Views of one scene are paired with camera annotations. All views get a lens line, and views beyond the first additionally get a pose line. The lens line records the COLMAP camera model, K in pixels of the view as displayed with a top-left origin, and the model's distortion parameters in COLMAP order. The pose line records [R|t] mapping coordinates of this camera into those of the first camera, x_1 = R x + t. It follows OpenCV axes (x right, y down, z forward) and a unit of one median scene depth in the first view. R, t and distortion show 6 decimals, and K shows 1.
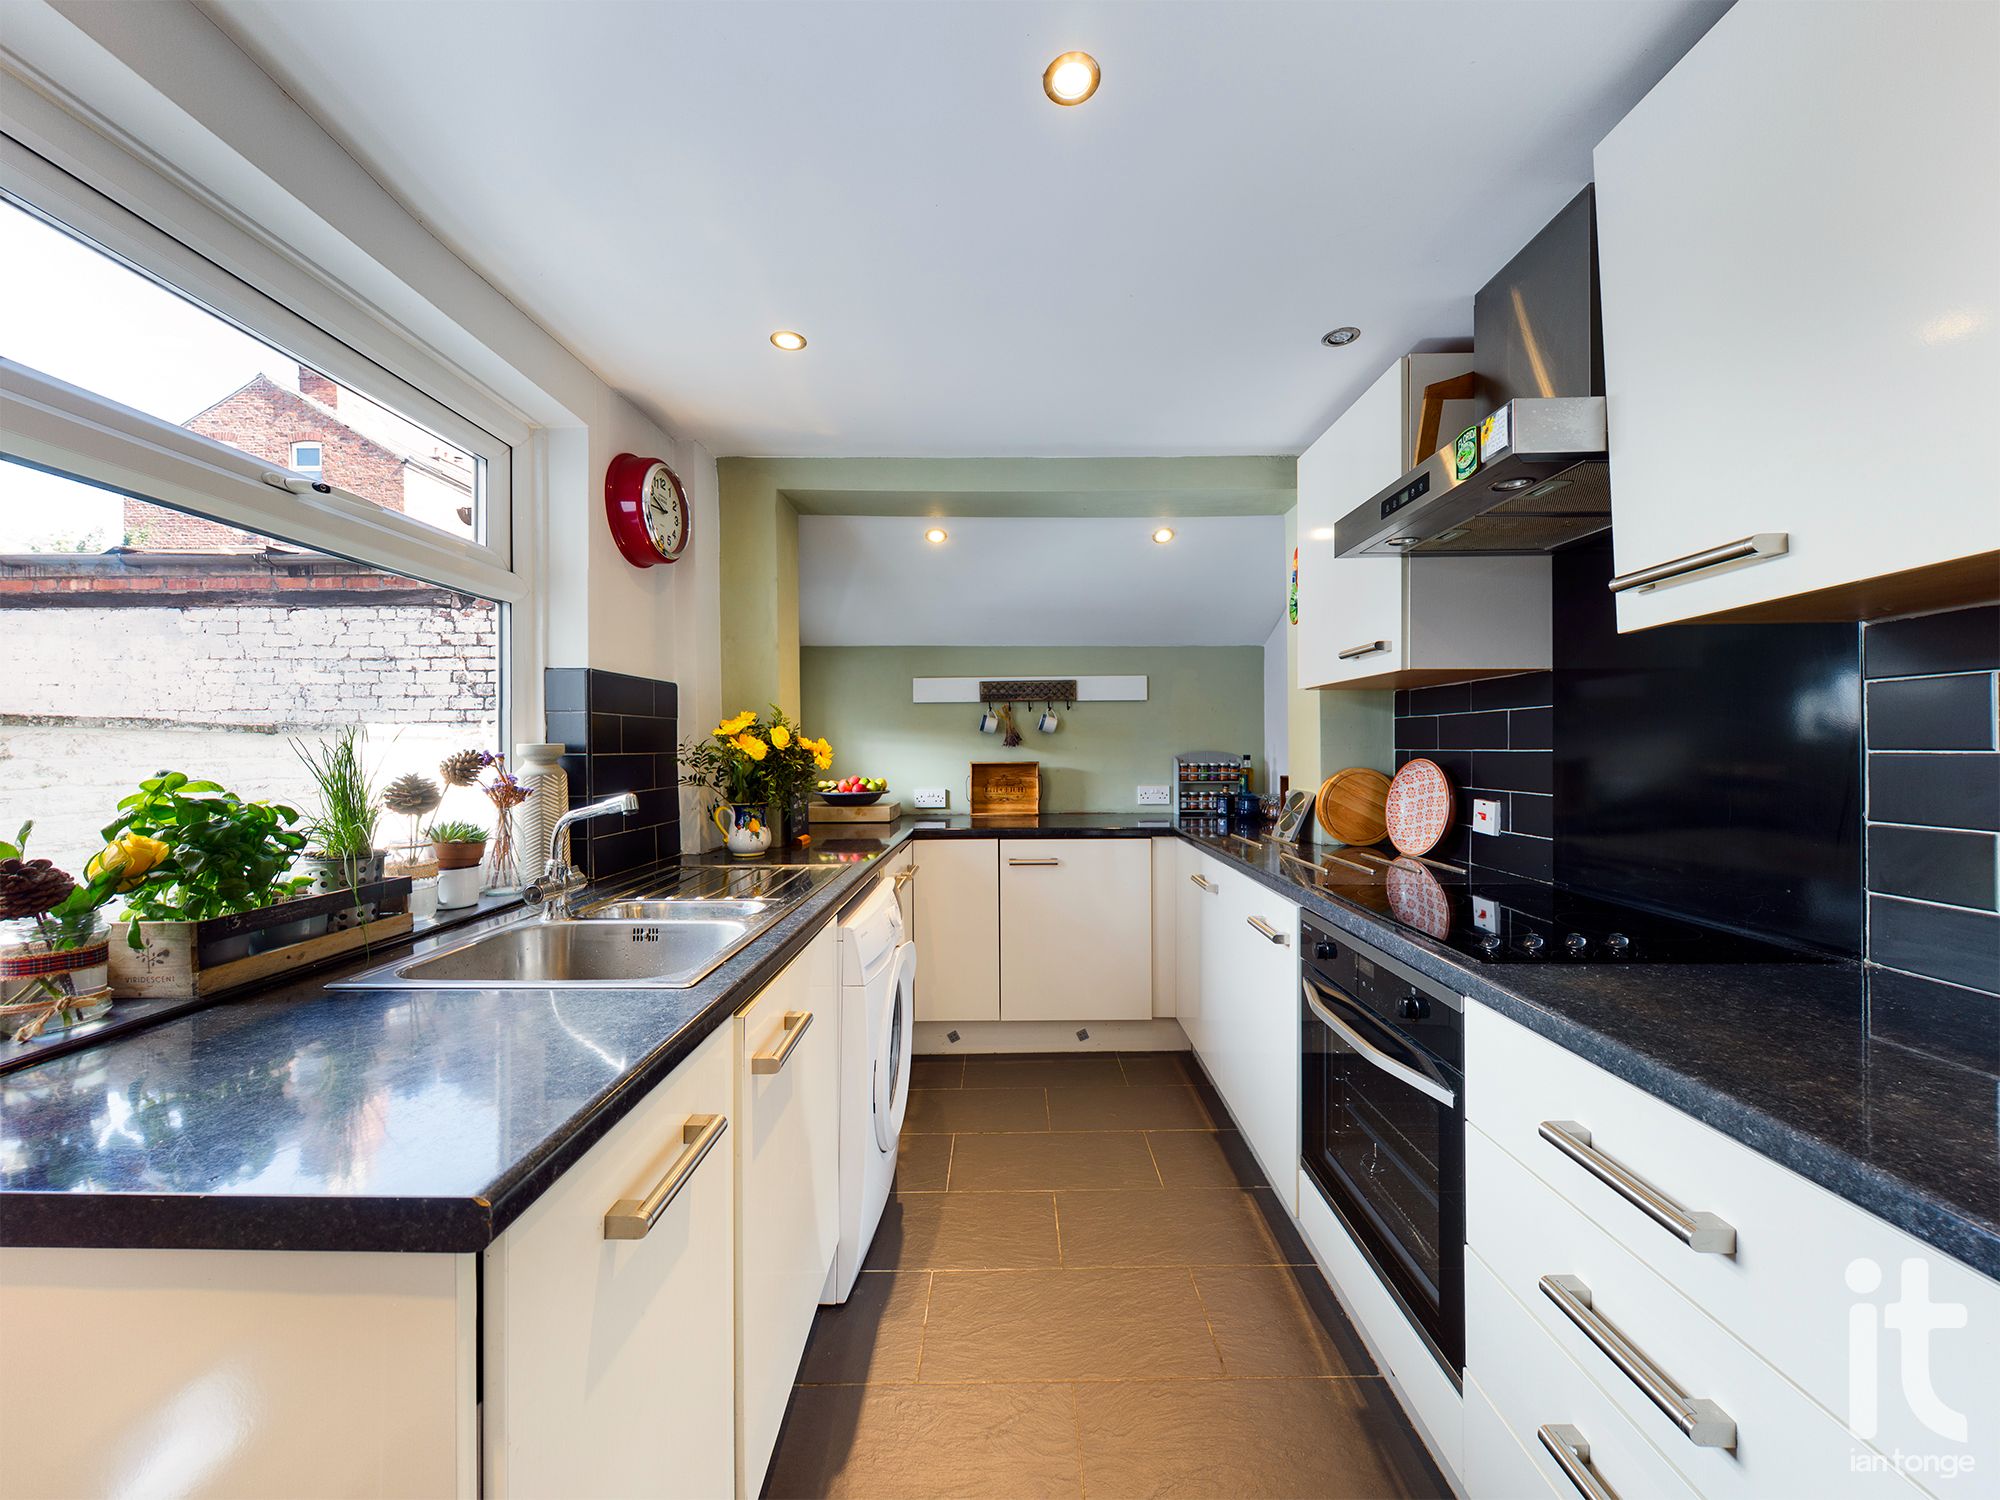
lens RADIAL K [[723.2, 0, 1000.0], [0, 723.2, 750.0], [0, 0, 1]] dist [0.001755, 0.000169]
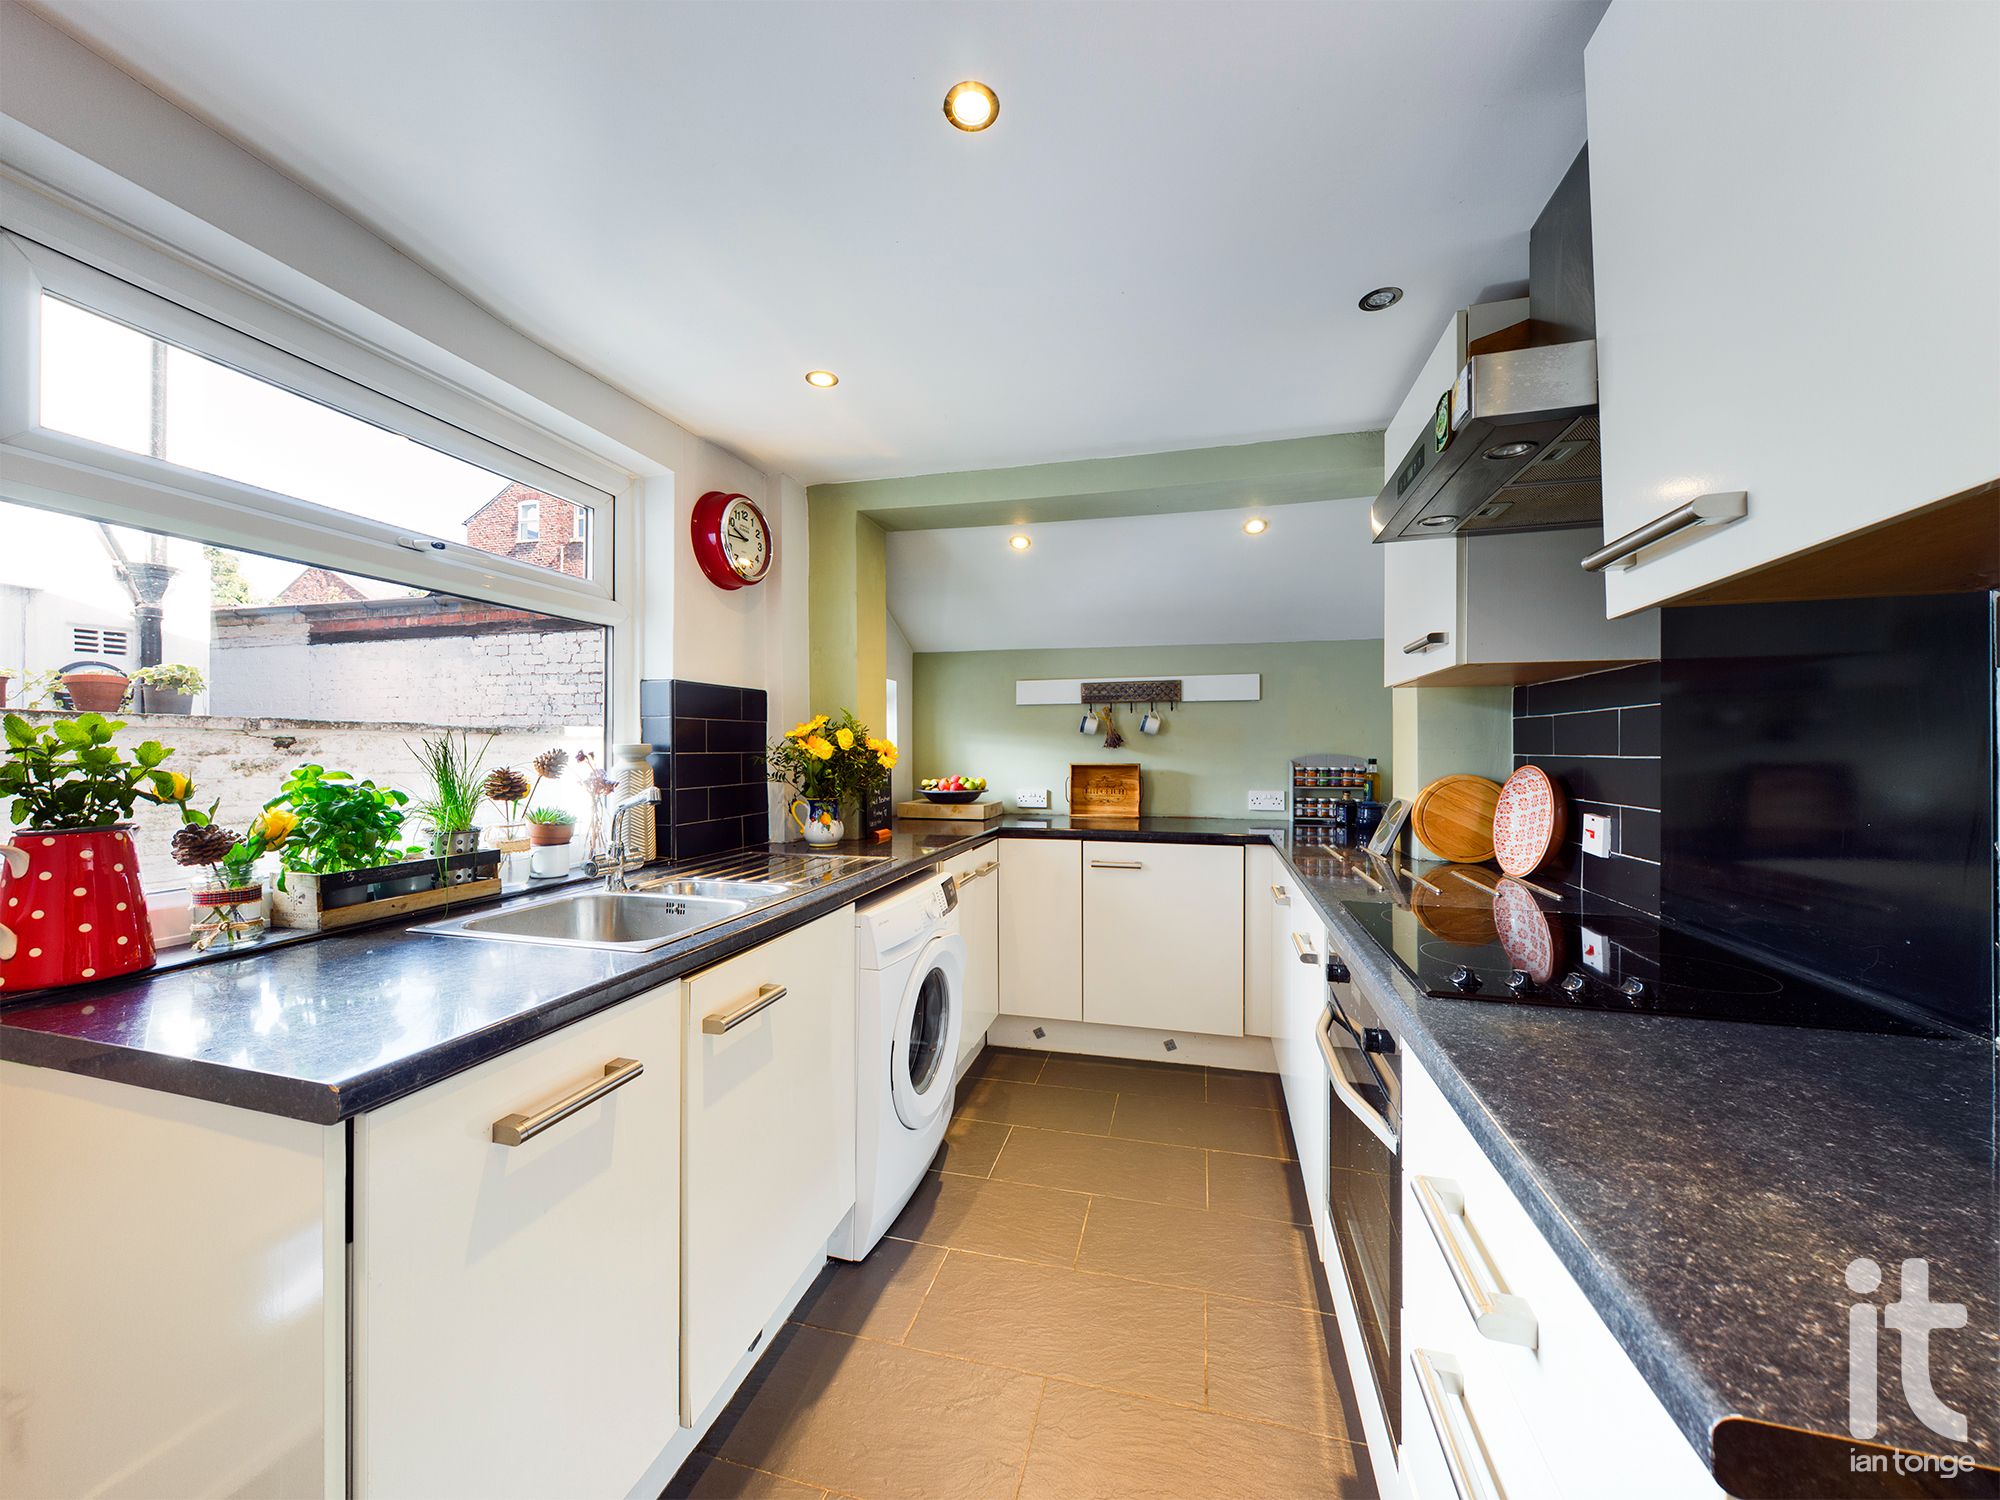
lens RADIAL K [[721.2, 0, 1000.0], [0, 721.2, 750.0], [0, 0, 1]] dist [0.000092, -0.000068]
pose [[0.967383, 0.006631, -0.253231, 0.205571], [-0.006768, 0.999977, 0.000331, -0.002525], [0.253228, 0.001394, 0.967406, 0.005774]]
